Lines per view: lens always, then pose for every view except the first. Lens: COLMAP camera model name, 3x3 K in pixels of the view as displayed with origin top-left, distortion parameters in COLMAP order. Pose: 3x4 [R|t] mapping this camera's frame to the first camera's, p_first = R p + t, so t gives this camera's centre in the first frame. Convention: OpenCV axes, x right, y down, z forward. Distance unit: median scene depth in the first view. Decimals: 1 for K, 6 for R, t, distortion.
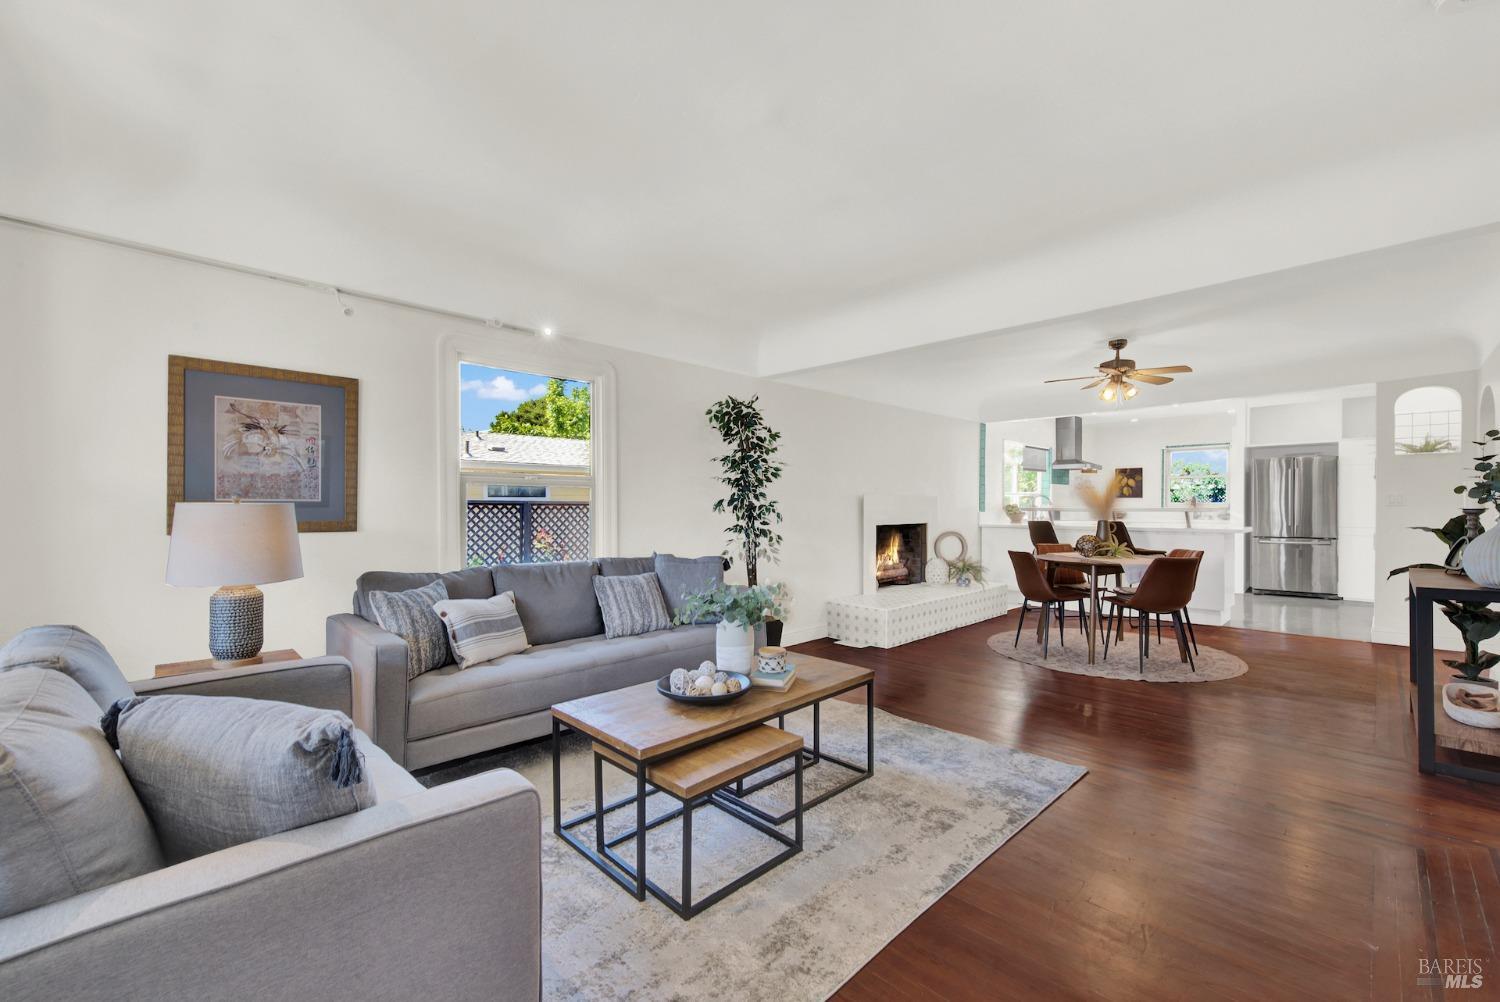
lens RADIAL K [[609.3, 0, 747.1], [0, 609.3, 509.4], [0, 0, 1]] dist [0.002582, -0.002523]
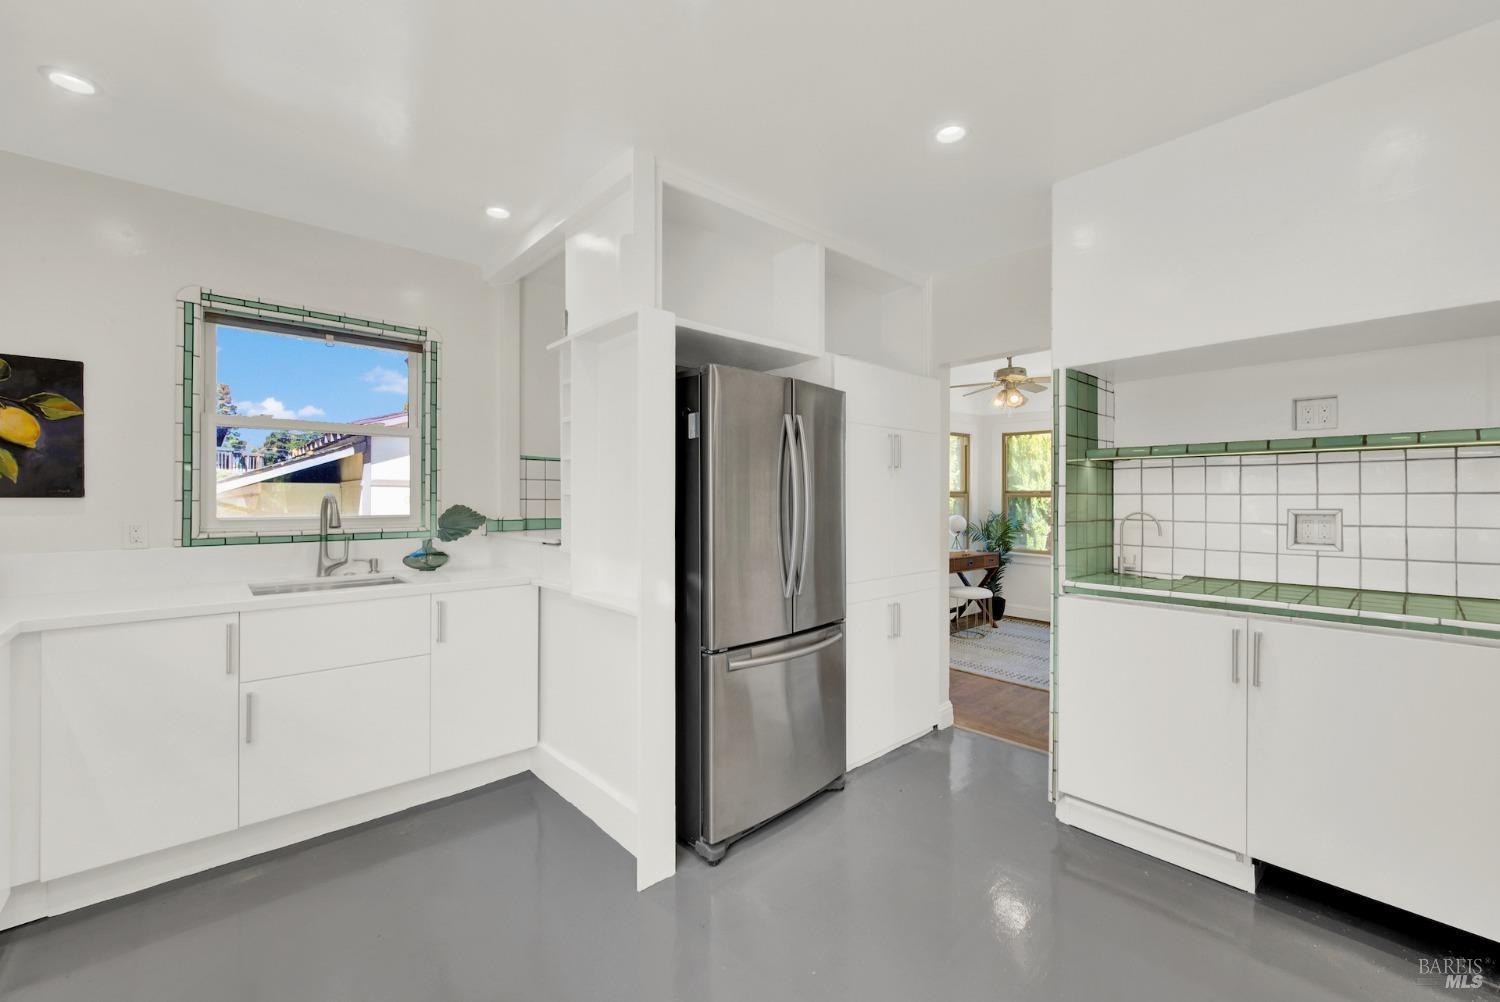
lens RADIAL K [[609.3, 0, 756.9], [0, 609.3, 494.9], [0, 0, 1]] dist [0.002582, -0.002523]
pose [[0.024813, 0.006744, 0.999669, 0.591615], [0.007068, 0.999951, -0.006921, -0.023327], [-0.999667, 0.007237, 0.024765, 1.022035]]
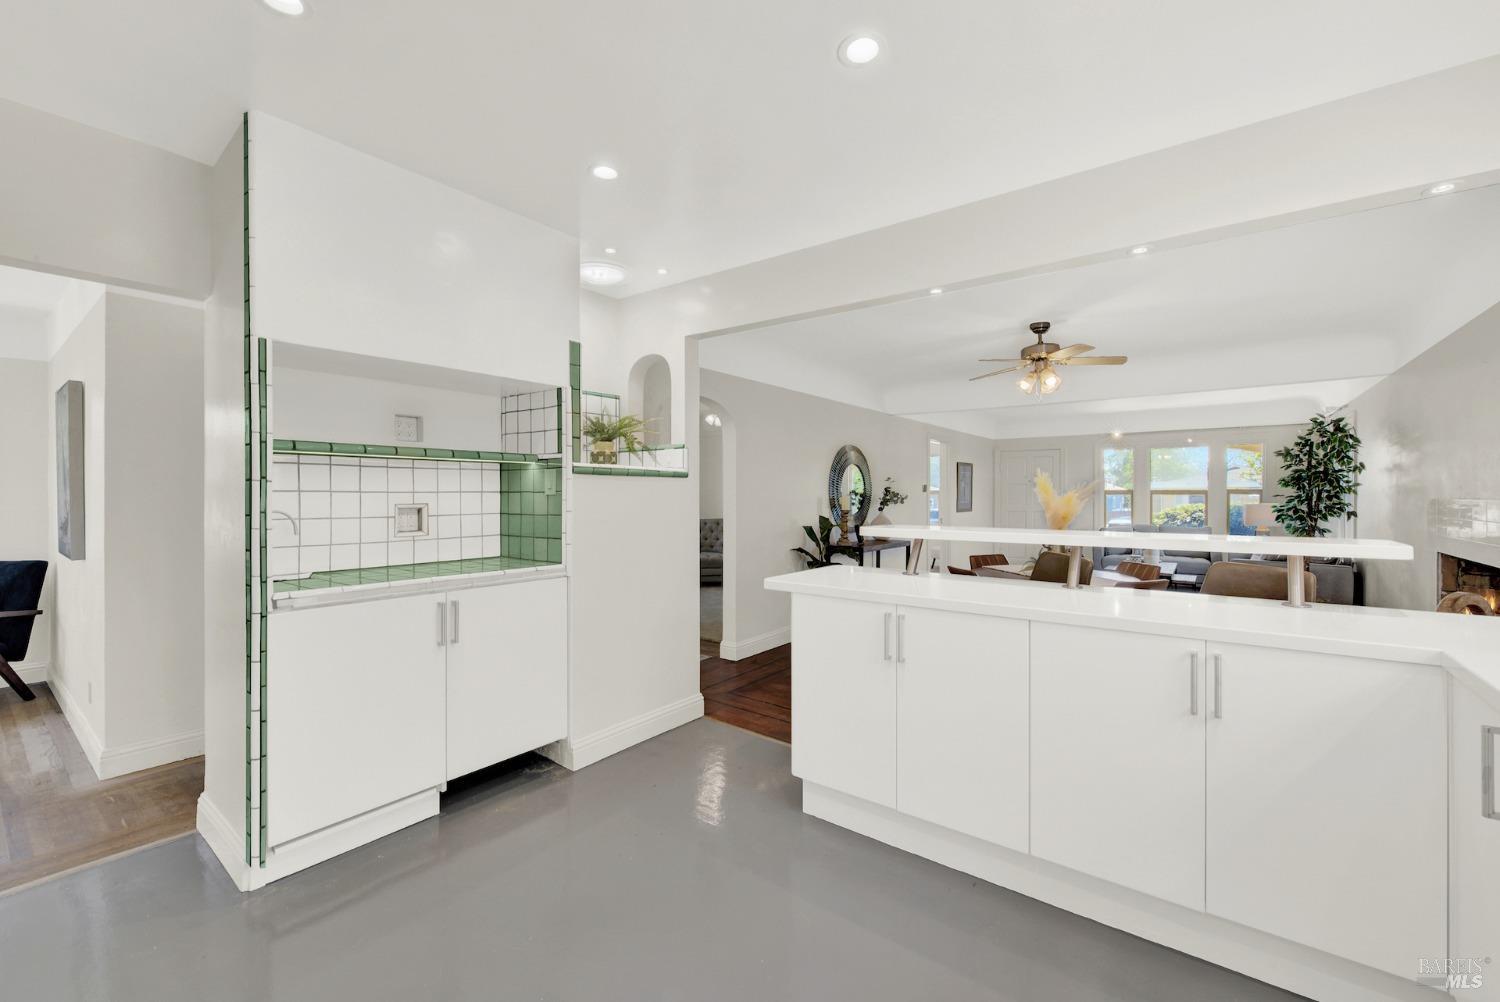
lens RADIAL K [[609.3, 0, 764.6], [0, 609.3, 492.9], [0, 0, 1]] dist [0.002582, -0.002523]
pose [[-0.986583, 0.002335, -0.163241, 0.738778], [0.001460, 0.999984, 0.005483, -0.025006], [0.163251, 0.005171, -0.986571, 1.164105]]
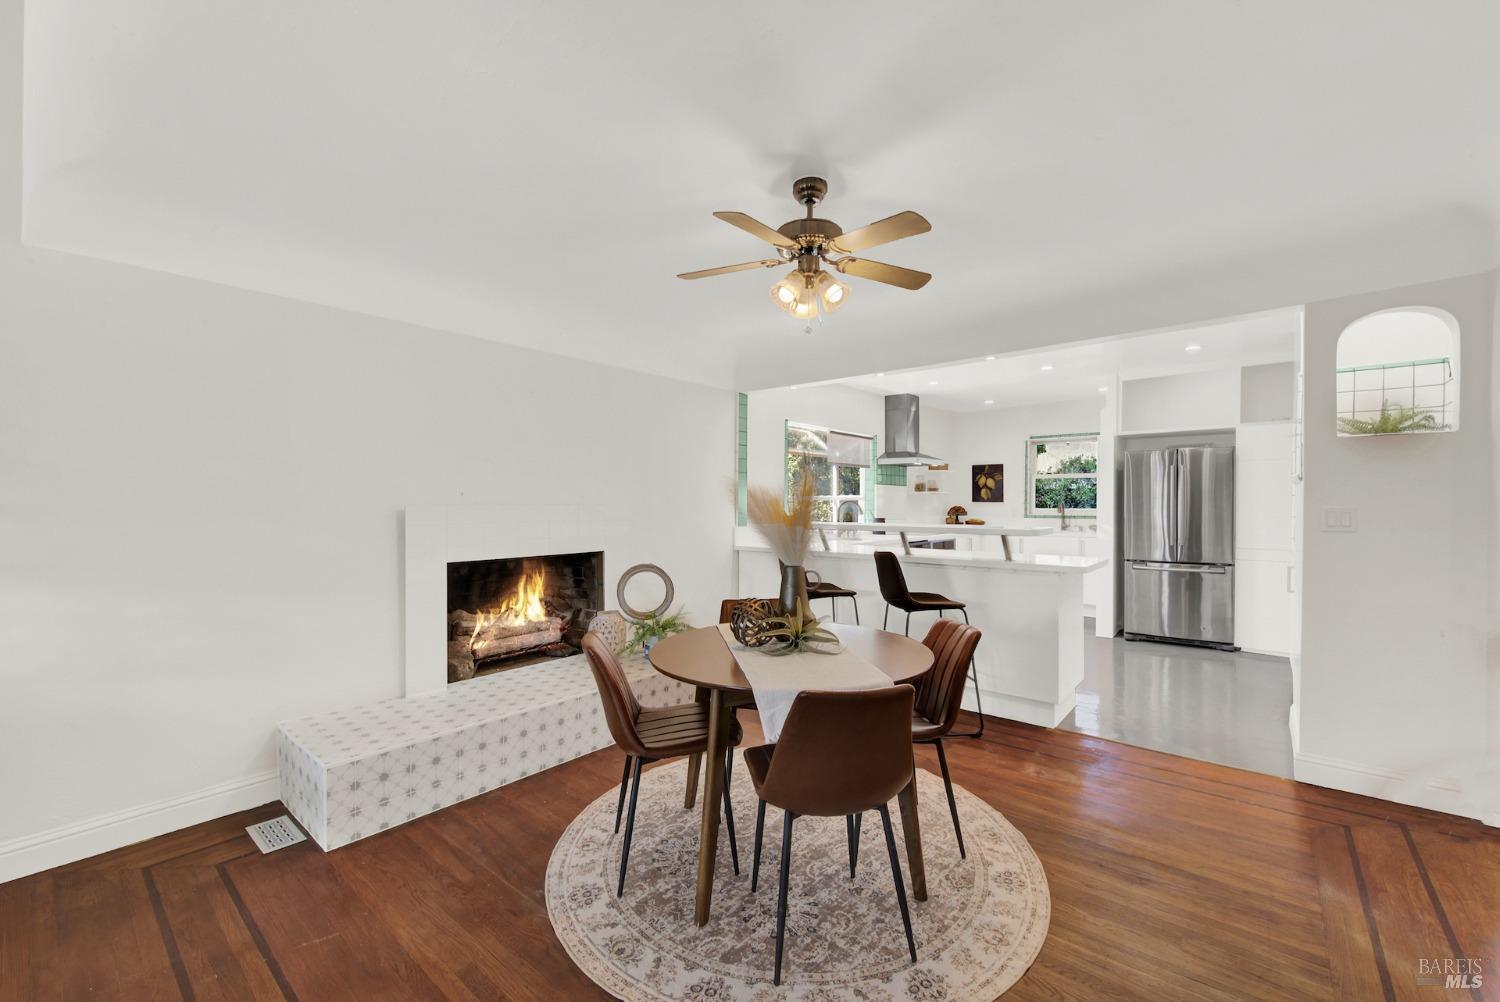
lens RADIAL K [[609.3, 0, 747.7], [0, 609.3, 509.0], [0, 0, 1]] dist [0.002582, -0.002523]
pose [[0.995024, 0.000739, 0.099634, 0.335406], [-0.001237, 0.999987, 0.004934, -0.019119], [-0.099629, -0.005032, 0.995012, 0.351740]]
